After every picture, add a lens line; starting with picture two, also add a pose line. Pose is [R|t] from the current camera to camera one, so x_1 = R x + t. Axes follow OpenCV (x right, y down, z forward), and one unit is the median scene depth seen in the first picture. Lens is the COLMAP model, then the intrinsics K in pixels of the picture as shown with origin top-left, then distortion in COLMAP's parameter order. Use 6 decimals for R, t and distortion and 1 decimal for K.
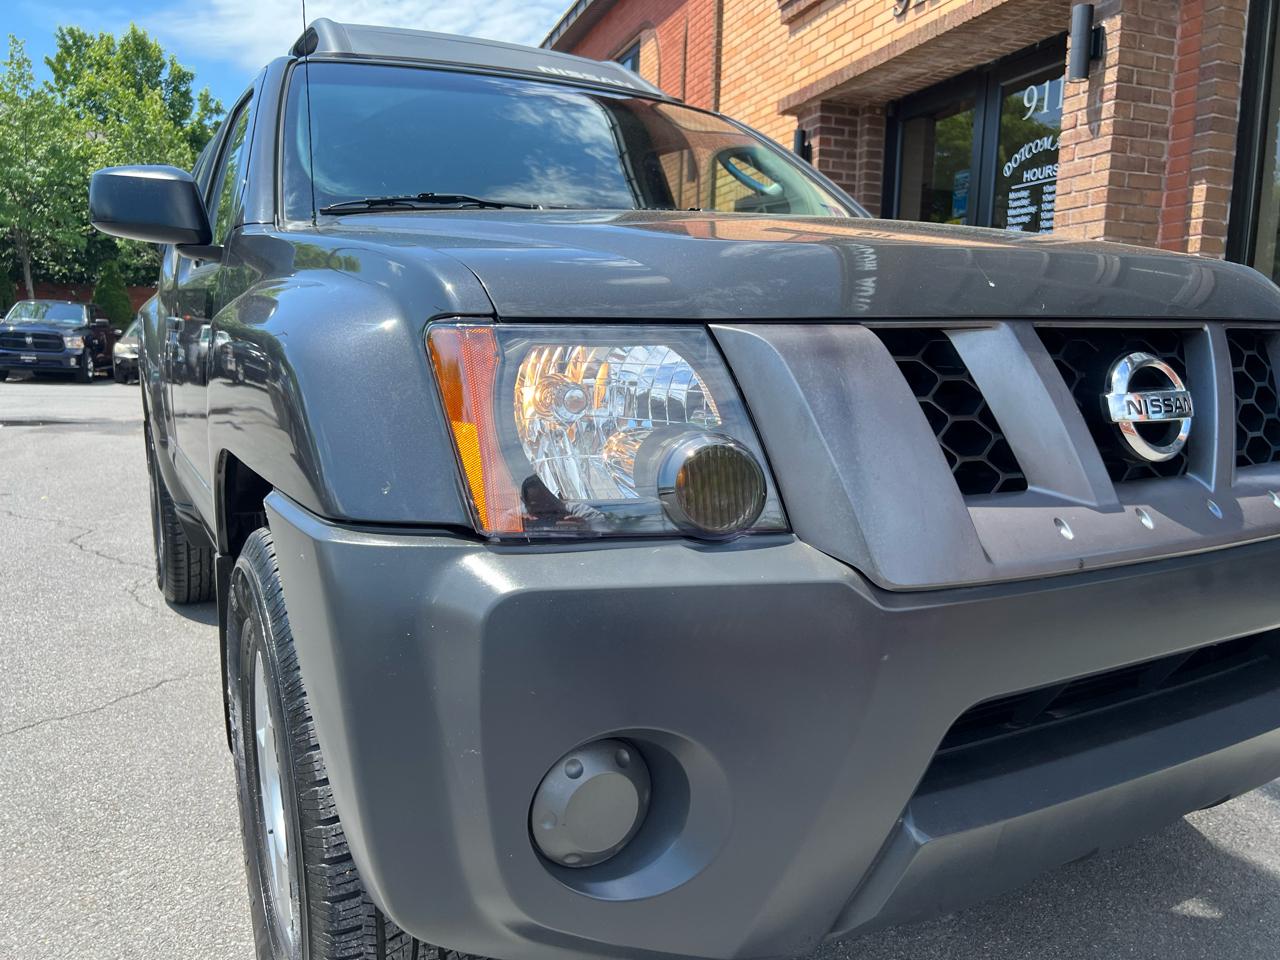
lens RADIAL K [[968.5, 0, 640.0], [0, 968.5, 490.0], [0, 0, 1]] dist [0.040028, -0.049200]
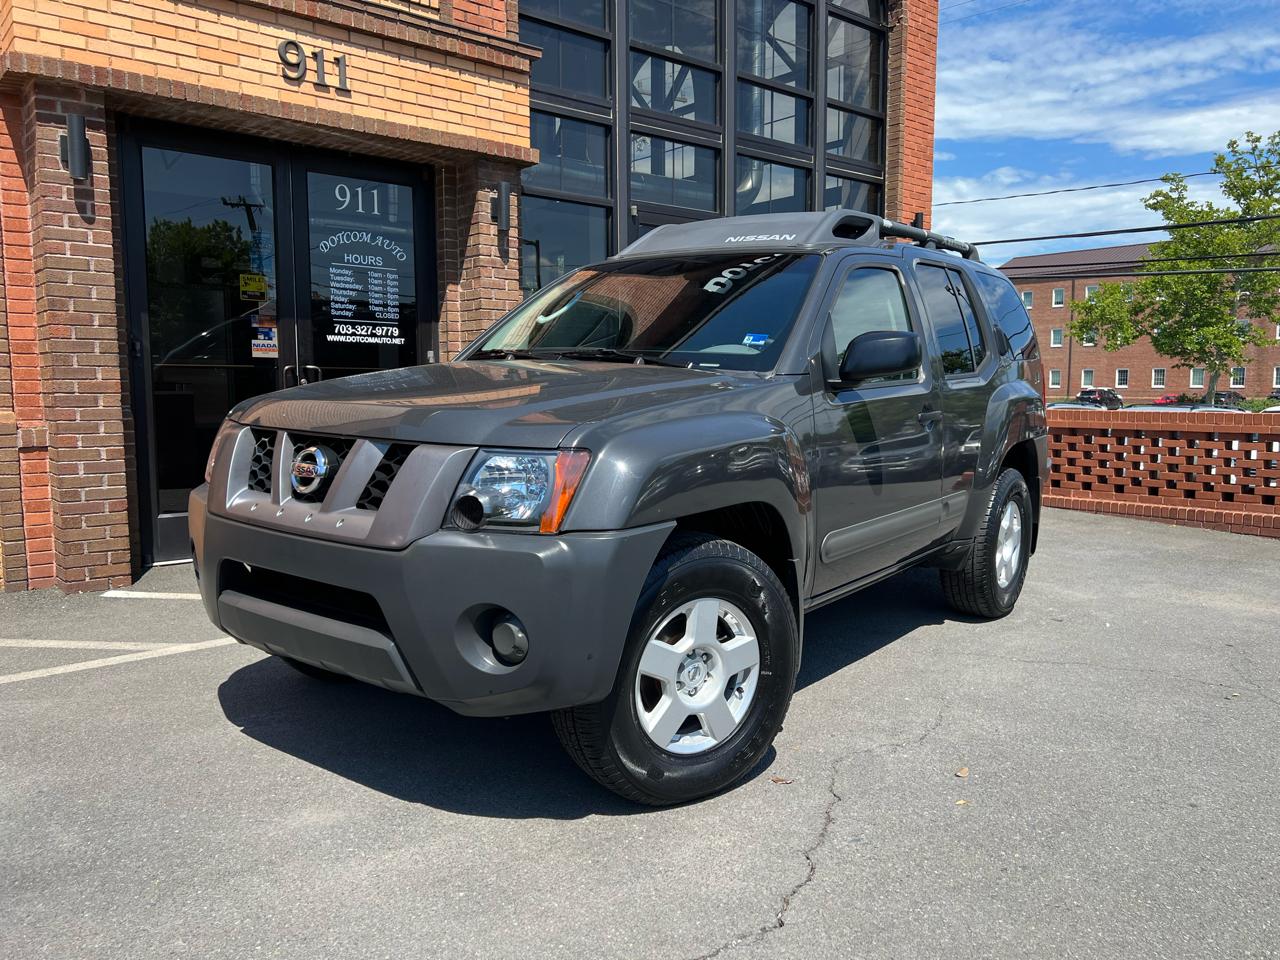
lens RADIAL K [[968.5, 0, 651.5], [0, 968.5, 482.0], [0, 0, 1]] dist [0.040028, -0.049200]
pose [[-0.366122, -0.118821, 0.922950, -0.898852], [0.115093, 0.978418, 0.171617, -0.213333], [-0.923422, 0.169058, -0.344544, 1.116682]]
